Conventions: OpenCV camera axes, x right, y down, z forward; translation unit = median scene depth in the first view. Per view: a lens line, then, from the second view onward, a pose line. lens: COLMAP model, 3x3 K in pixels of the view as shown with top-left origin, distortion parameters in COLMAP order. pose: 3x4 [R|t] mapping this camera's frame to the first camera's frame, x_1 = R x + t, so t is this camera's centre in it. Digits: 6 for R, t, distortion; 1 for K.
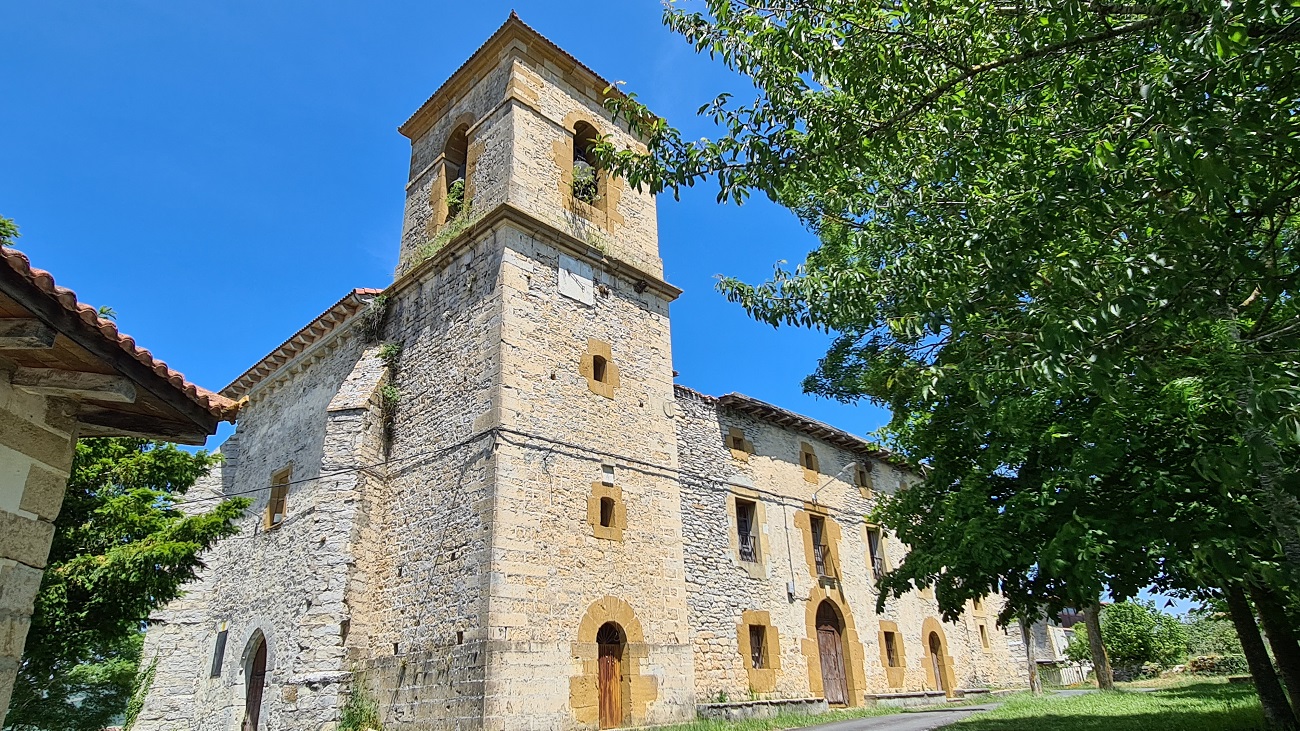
lens RADIAL K [[751.0, 0, 655.2], [0, 751.0, 372.2], [0, 0, 1]] dist [0.000942, 0.000493]
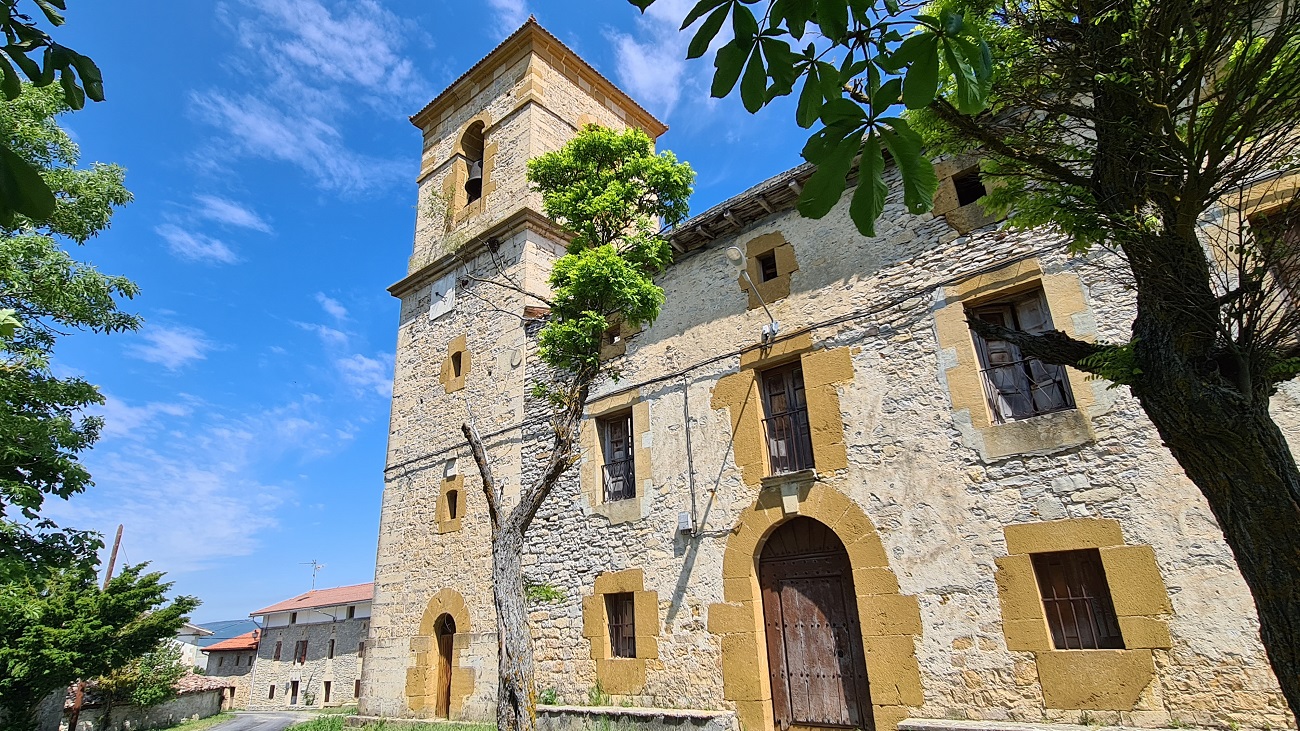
lens RADIAL K [[696.5, 0, 650.0], [0, 696.5, 365.5], [0, 0, 1]] dist [0.005259, 0.000903]
pose [[0.072668, -0.315513, -0.946135, 0.826163], [0.435502, 0.863464, -0.254496, 0.345153], [0.897250, -0.393549, 0.200153, 1.020132]]
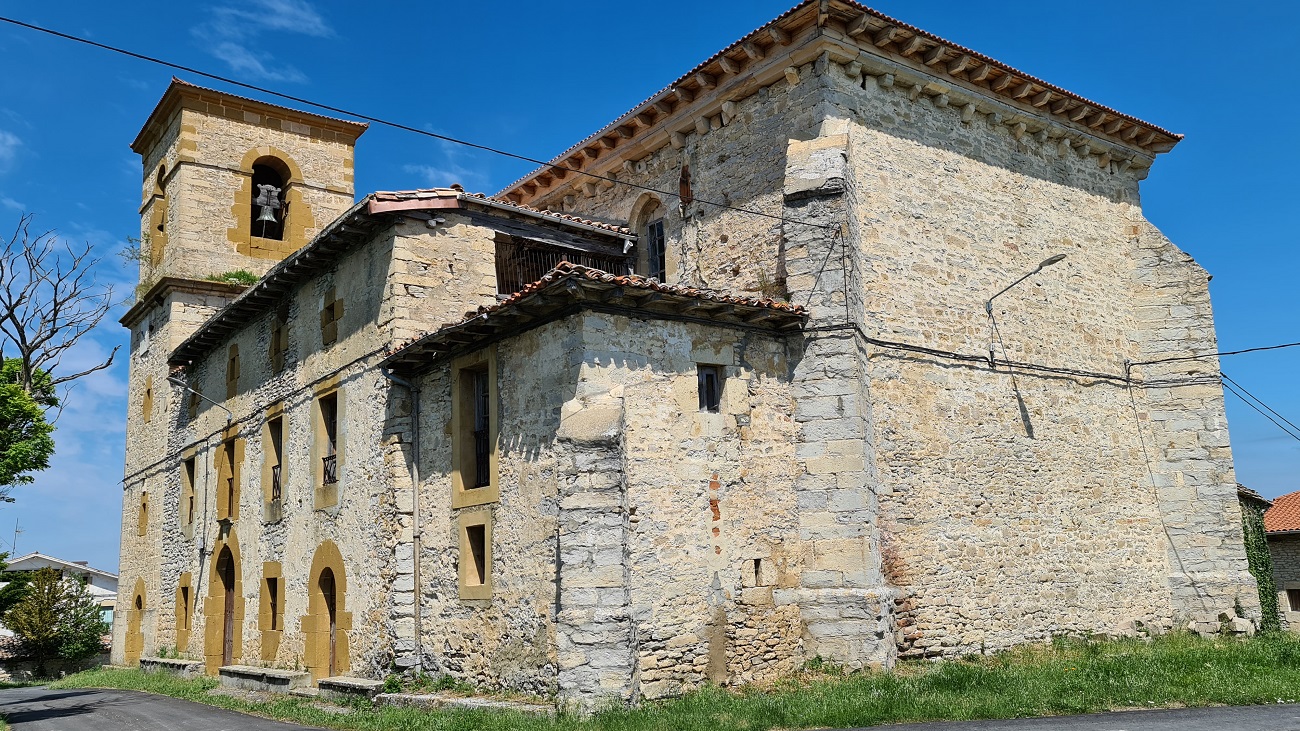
lens RADIAL K [[1052.5, 0, 652.6], [0, 1052.5, 390.8], [0, 0, 1]] dist [0.079387, -0.006737]
pose [[-0.156964, -0.121264, -0.980131, 1.517423], [0.441268, 0.879250, -0.179450, 0.660512], [0.883541, -0.460667, -0.084500, 1.856897]]
